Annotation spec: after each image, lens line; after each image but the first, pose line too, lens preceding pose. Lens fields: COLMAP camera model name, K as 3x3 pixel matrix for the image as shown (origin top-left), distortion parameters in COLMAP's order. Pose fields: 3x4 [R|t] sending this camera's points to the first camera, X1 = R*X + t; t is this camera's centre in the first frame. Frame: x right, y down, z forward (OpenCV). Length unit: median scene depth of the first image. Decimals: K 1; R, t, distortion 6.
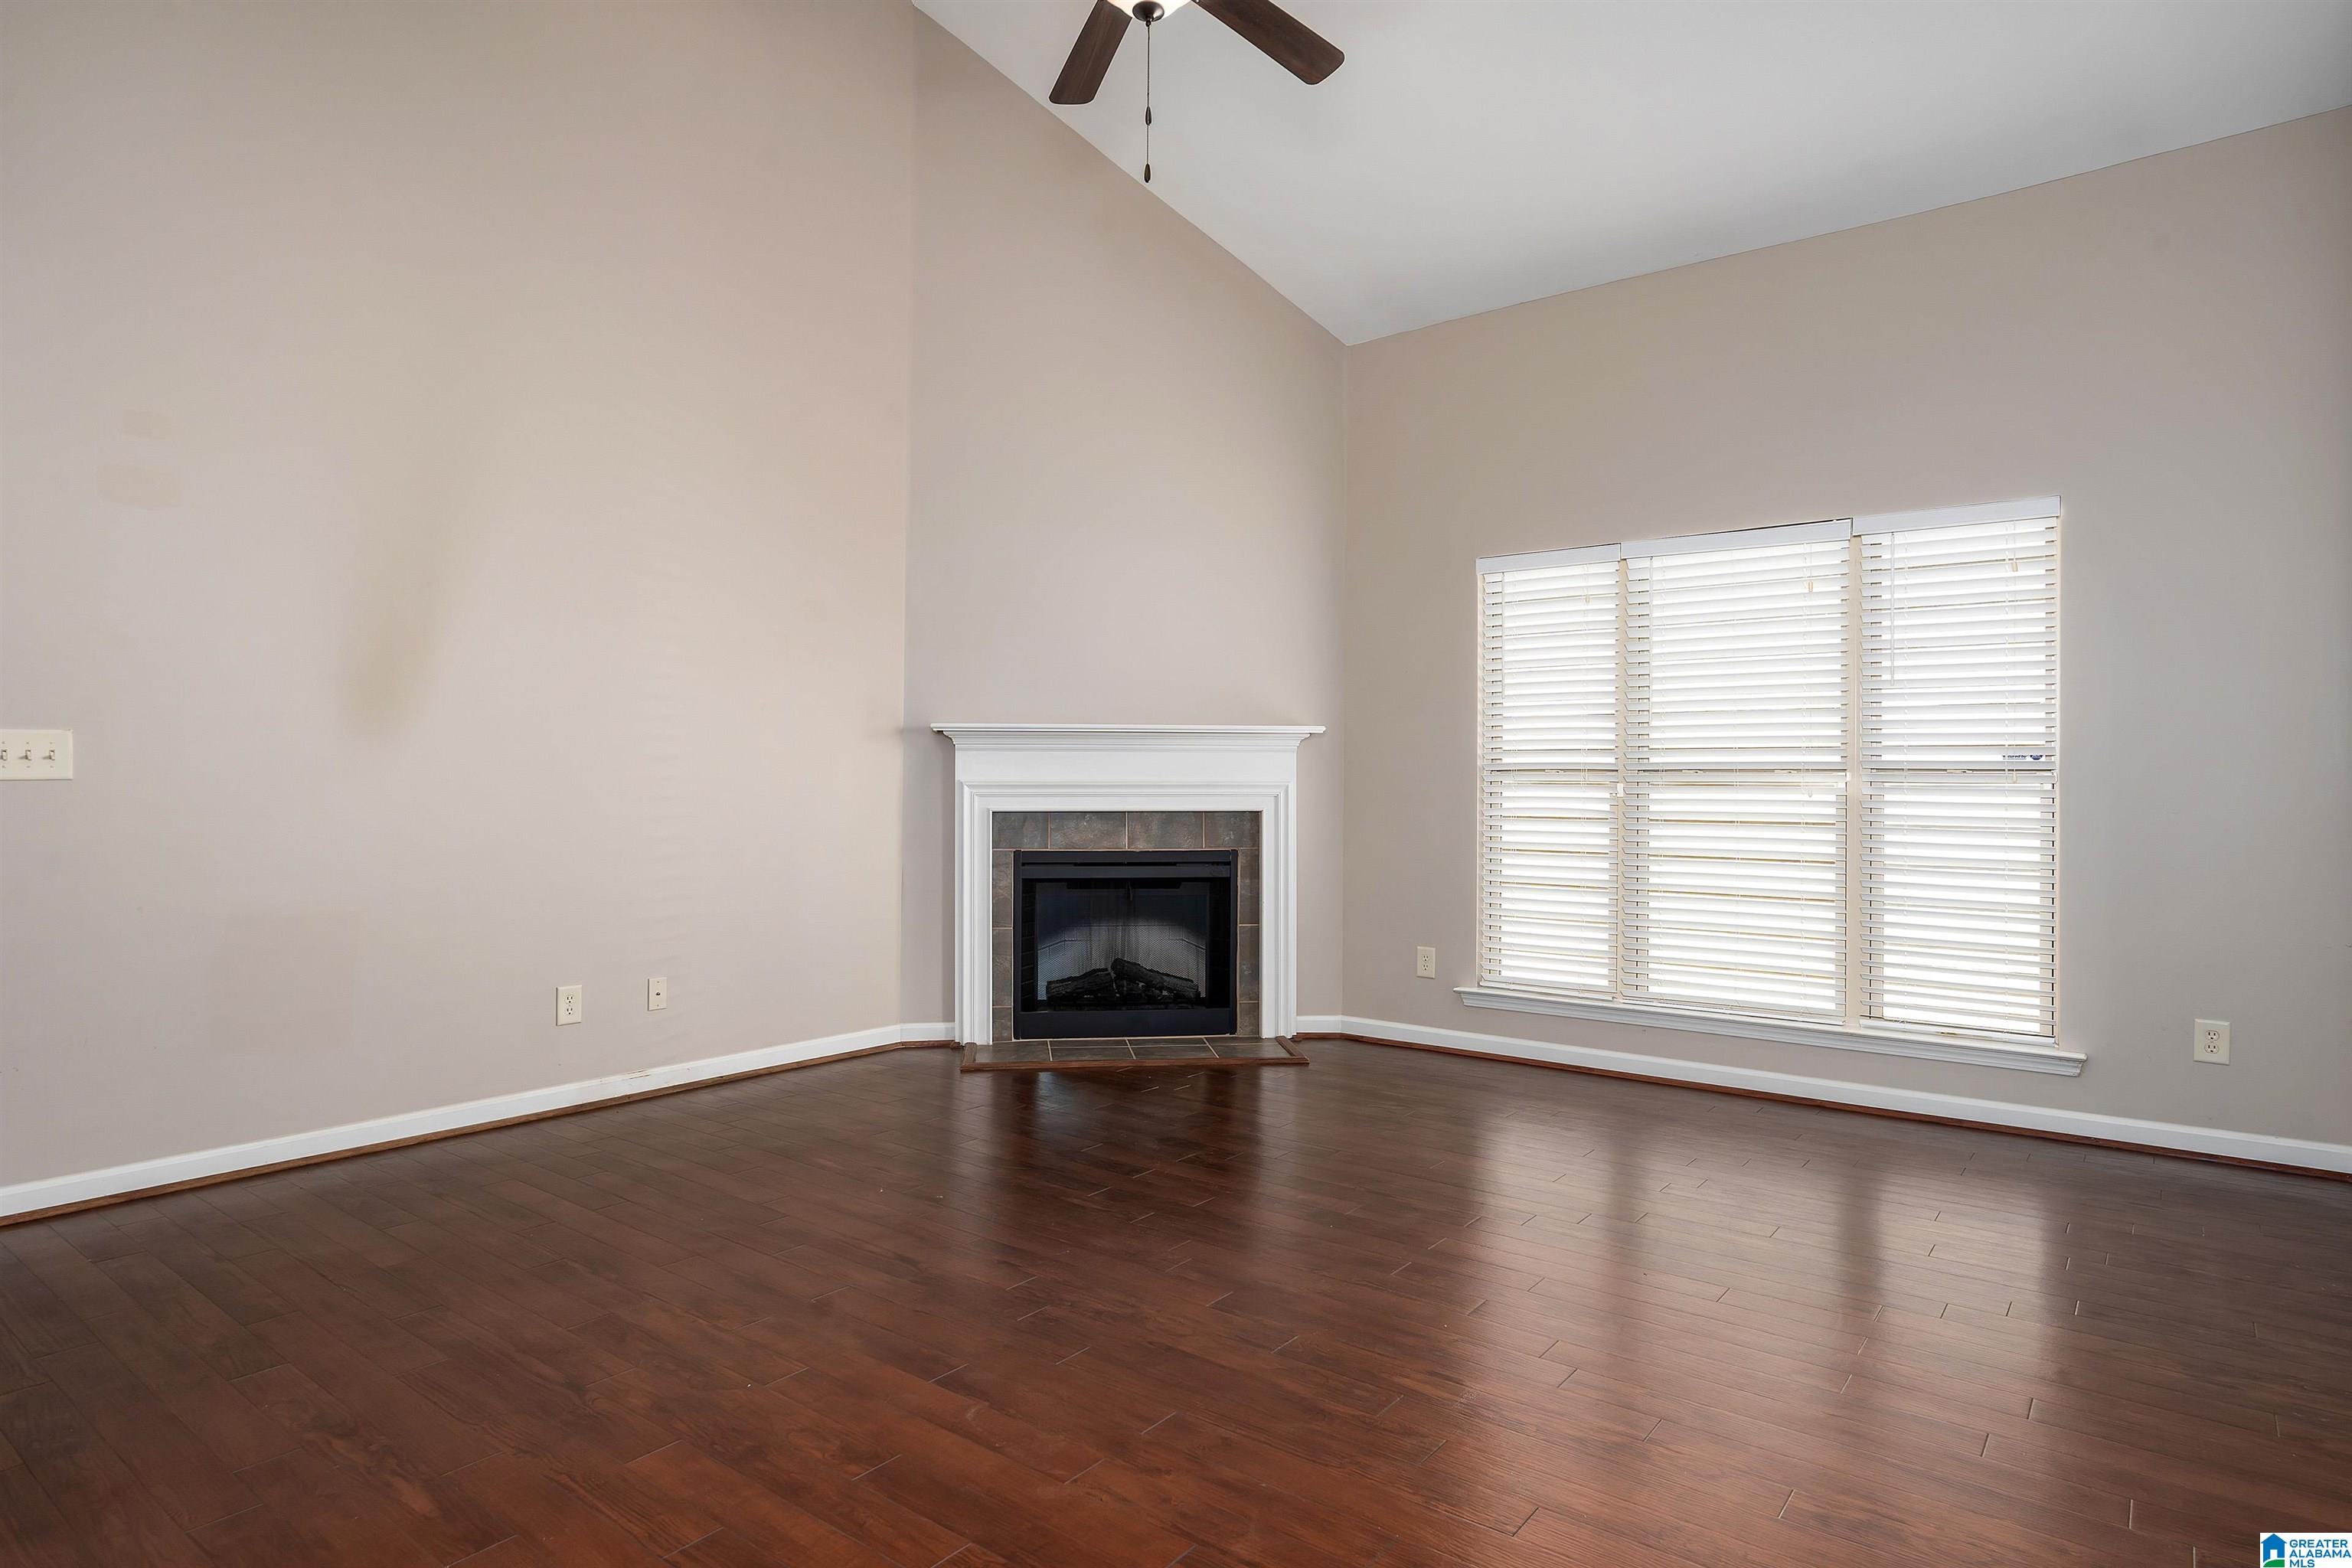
lens RADIAL K [[1295.5, 0, 1170.7], [0, 1295.5, 780.8], [0, 0, 1]] dist [-0.005712, -0.000803]
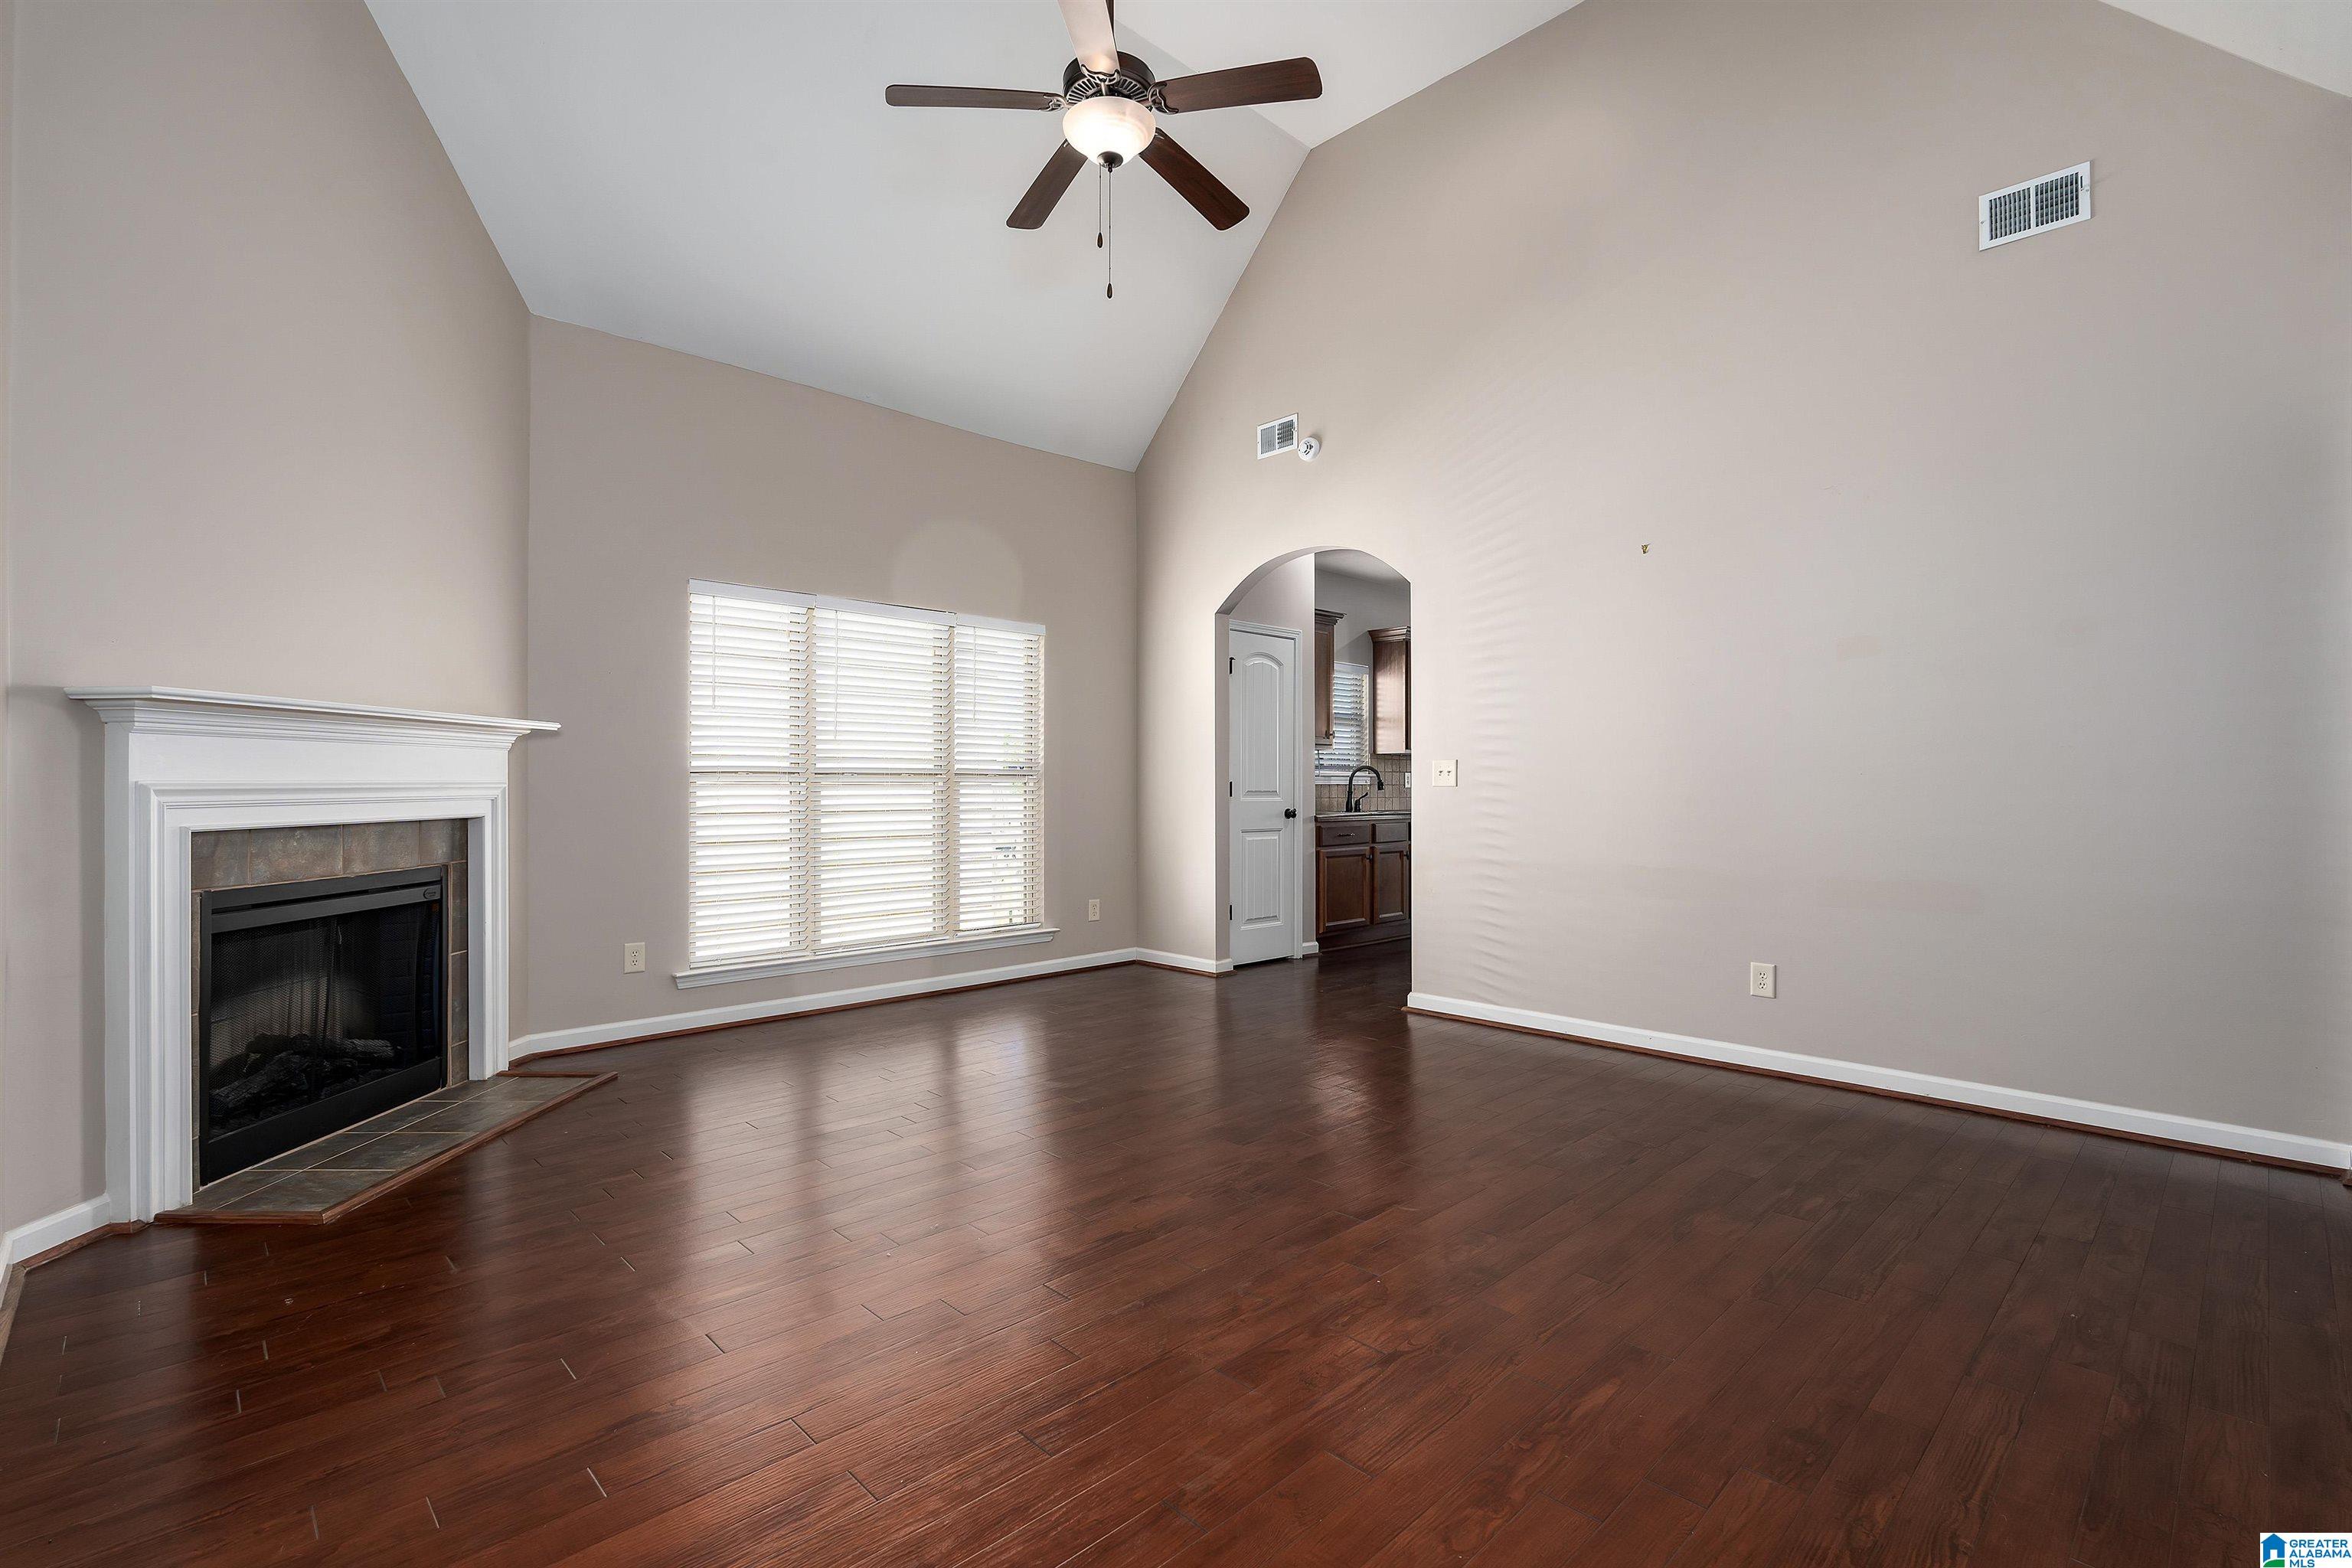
lens RADIAL K [[1060.2, 0, 1183.6], [0, 1060.2, 784.5], [0, 0, 1]] dist [0.000702, 0.000472]
pose [[0.138040, -0.005031, 0.990414, -0.578549], [-0.001598, 0.999985, 0.005302, -0.002922], [-0.990425, -0.002315, 0.138030, 0.451000]]
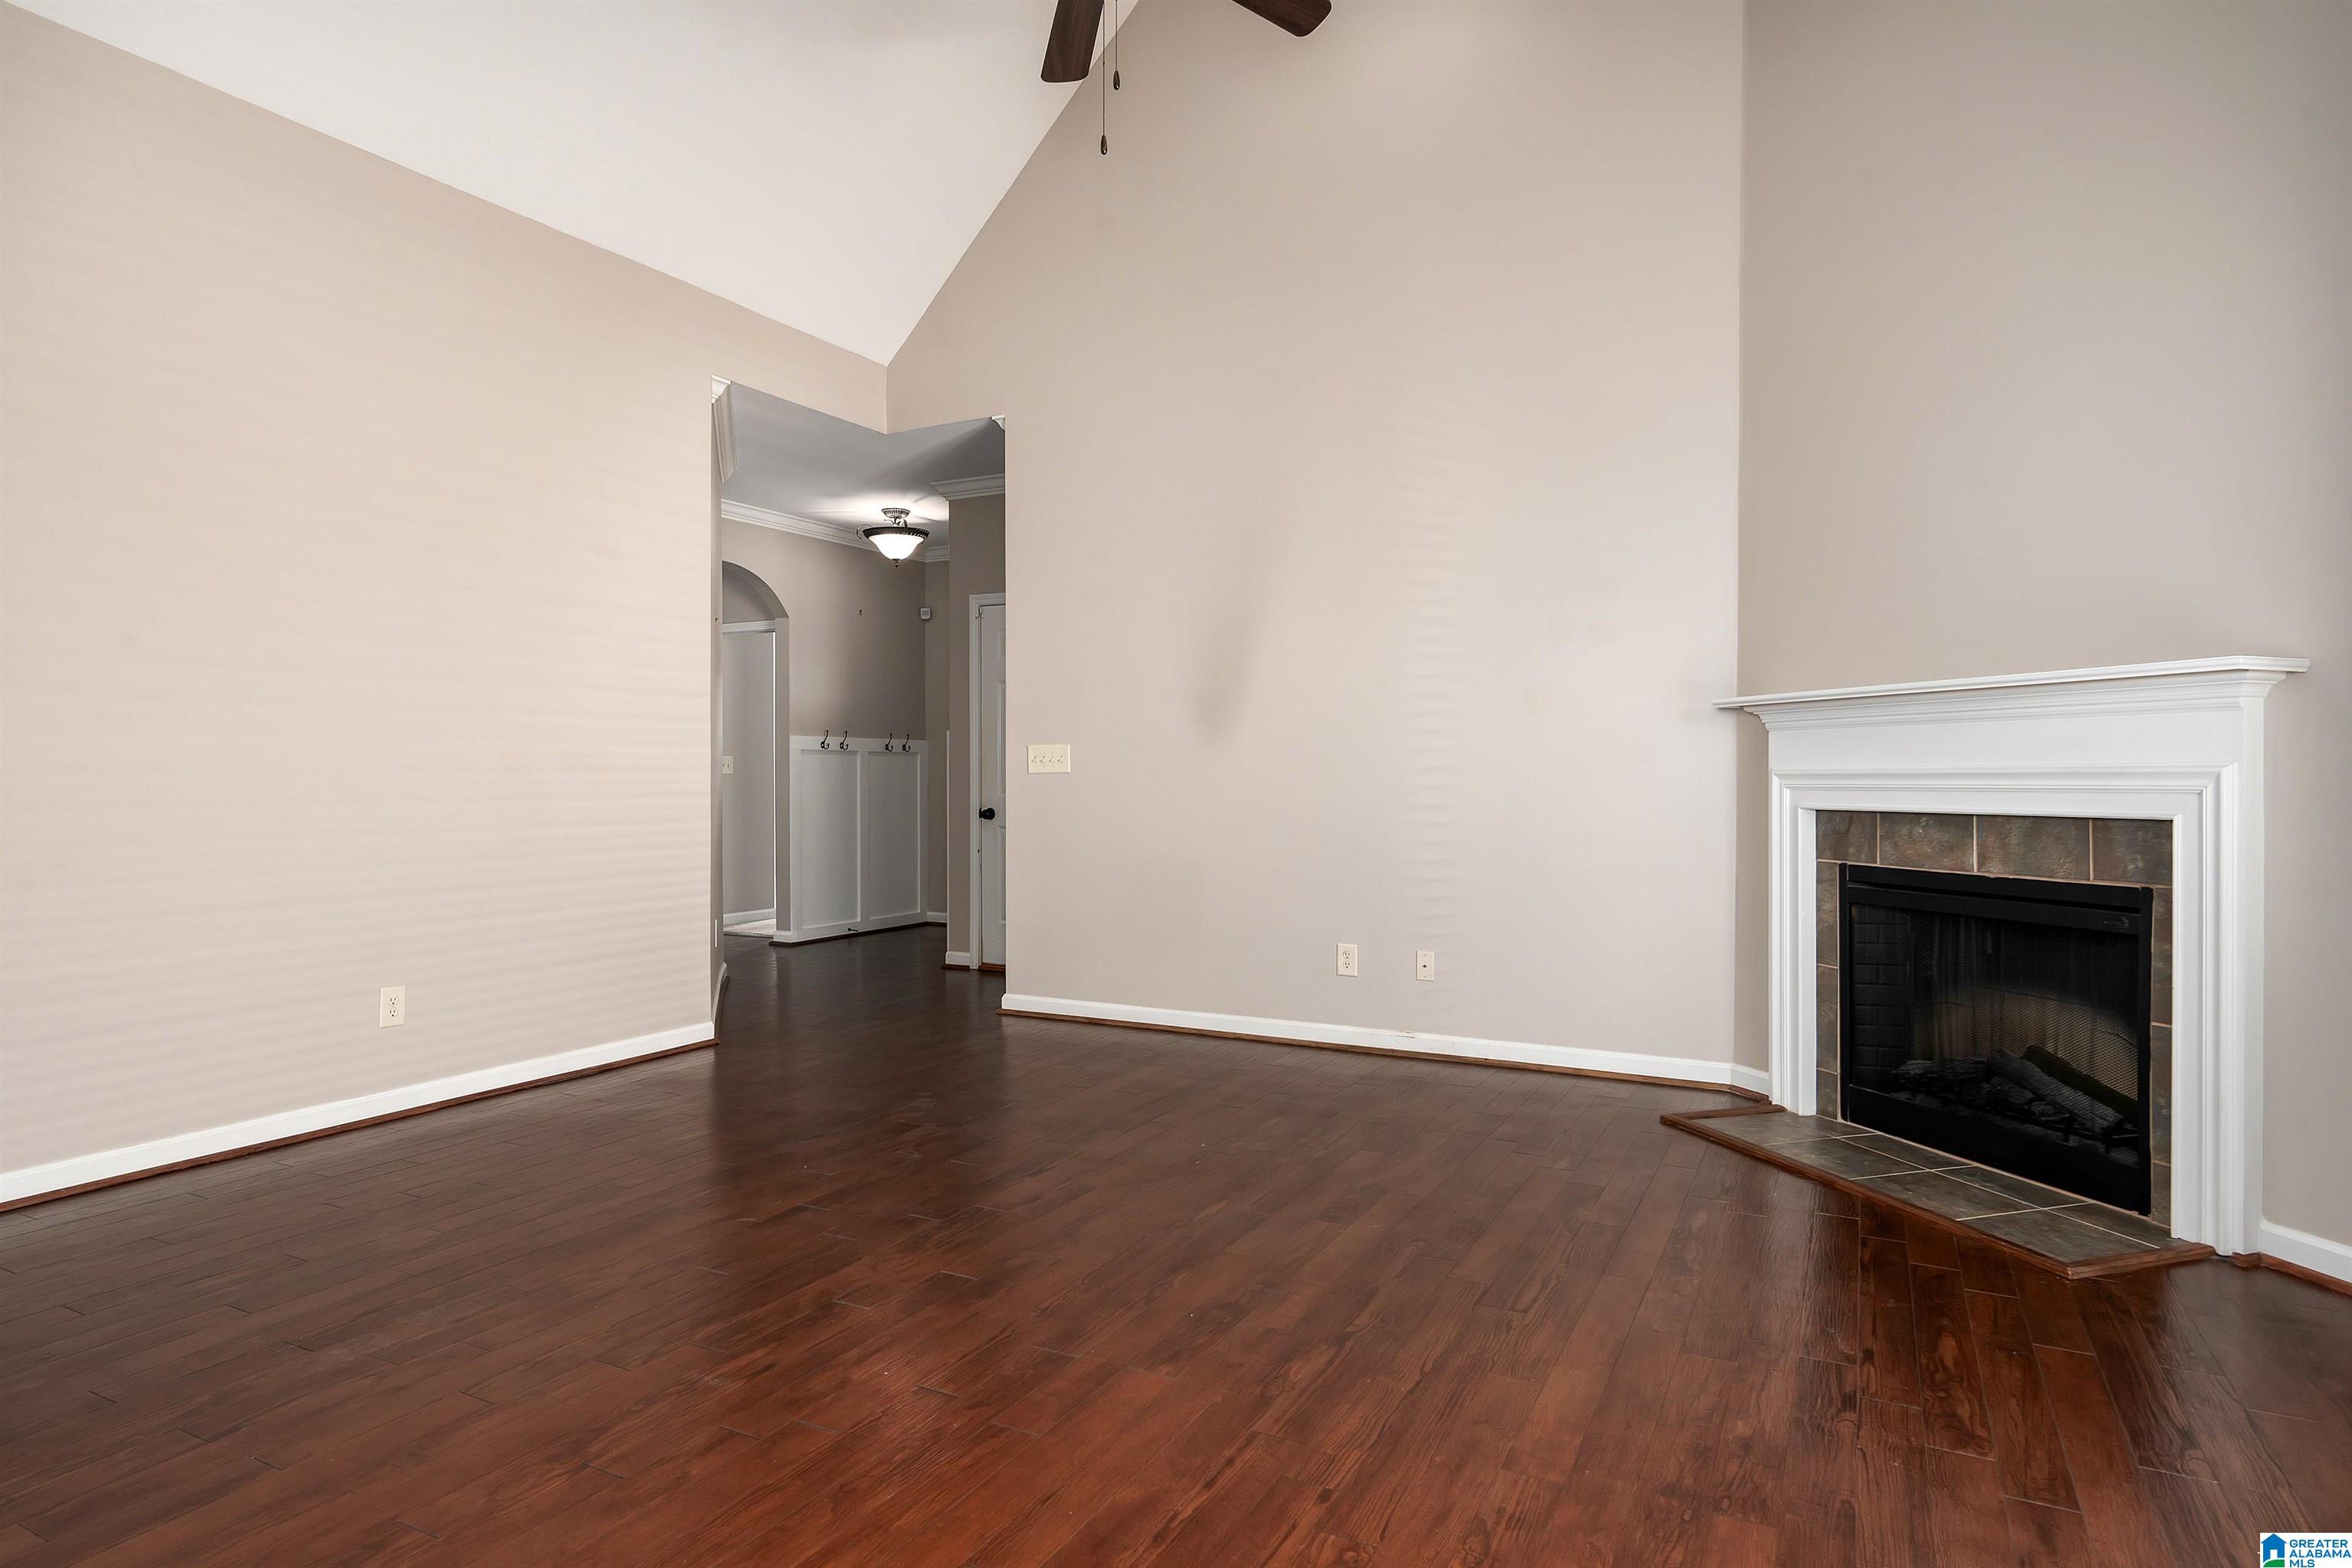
lens RADIAL K [[1295.5, 0, 1176.0], [0, 1295.5, 778.7], [0, 0, 1]] dist [-0.005712, -0.000803]
pose [[0.179303, -0.000896, -0.983793, 0.543748], [0.003627, 0.999993, -0.000250, 0.004444], [0.983787, -0.003523, 0.179305, 0.499494]]
